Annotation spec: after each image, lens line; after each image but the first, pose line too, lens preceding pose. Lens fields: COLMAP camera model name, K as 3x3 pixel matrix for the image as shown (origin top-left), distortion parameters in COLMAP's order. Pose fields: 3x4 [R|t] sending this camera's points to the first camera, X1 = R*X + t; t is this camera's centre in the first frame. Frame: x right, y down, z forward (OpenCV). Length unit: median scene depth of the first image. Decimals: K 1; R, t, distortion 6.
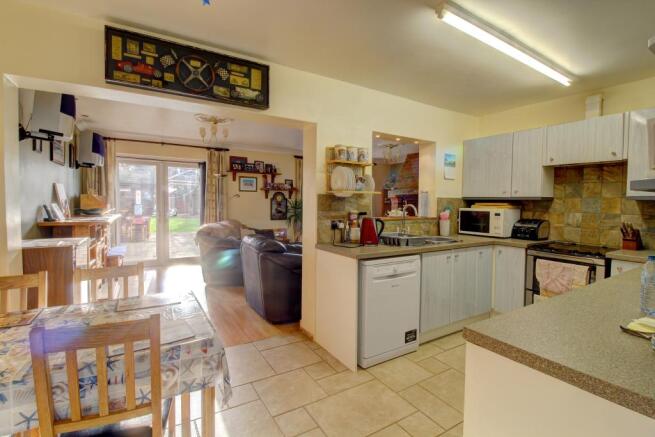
lens RADIAL K [[301.3, 0, 328.2], [0, 301.3, 211.2], [0, 0, 1]] dist [-0.012920, -0.000407]
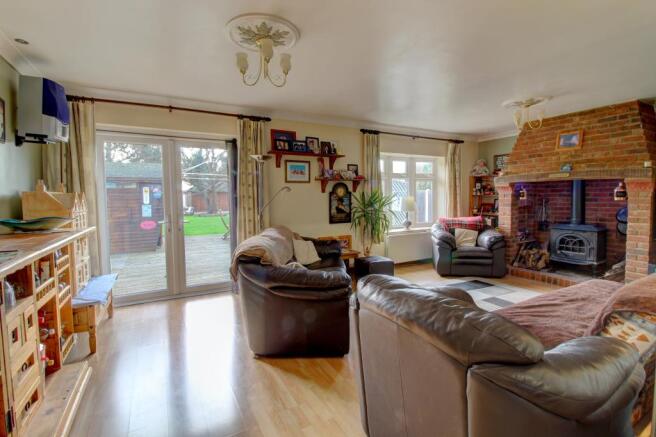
lens RADIAL K [[304.7, 0, 330.2], [0, 304.7, 212.9], [0, 0, 1]] dist [-0.000139, -0.011956]
pose [[0.998783, -0.019232, -0.045407, -0.319766], [0.020284, 0.999534, 0.022828, -0.023317], [0.044947, -0.023721, 0.998708, 0.621333]]
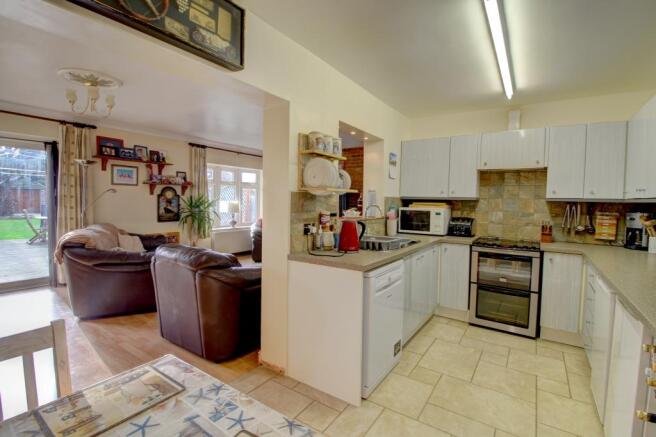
lens RADIAL K [[304.7, 0, 330.2], [0, 304.7, 212.9], [0, 0, 1]] dist [-0.000139, -0.011956]
pose [[0.912330, -0.010382, 0.409325, -0.212618], [0.004719, 0.999879, 0.014843, -0.009212], [-0.409429, -0.011610, 0.912268, 0.176385]]
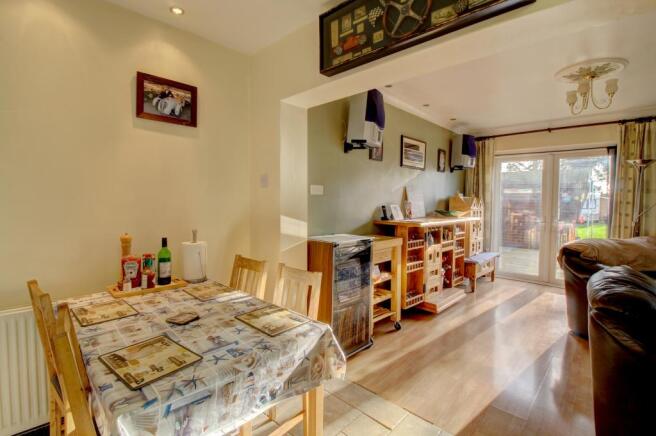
lens RADIAL K [[304.7, 0, 330.2], [0, 304.7, 212.4], [0, 0, 1]] dist [-0.000139, -0.011956]
pose [[0.262579, 0.029106, -0.964471, 0.112564], [-0.037426, 0.999100, 0.019961, -0.008909], [0.964184, 0.030855, 0.263432, 0.414067]]
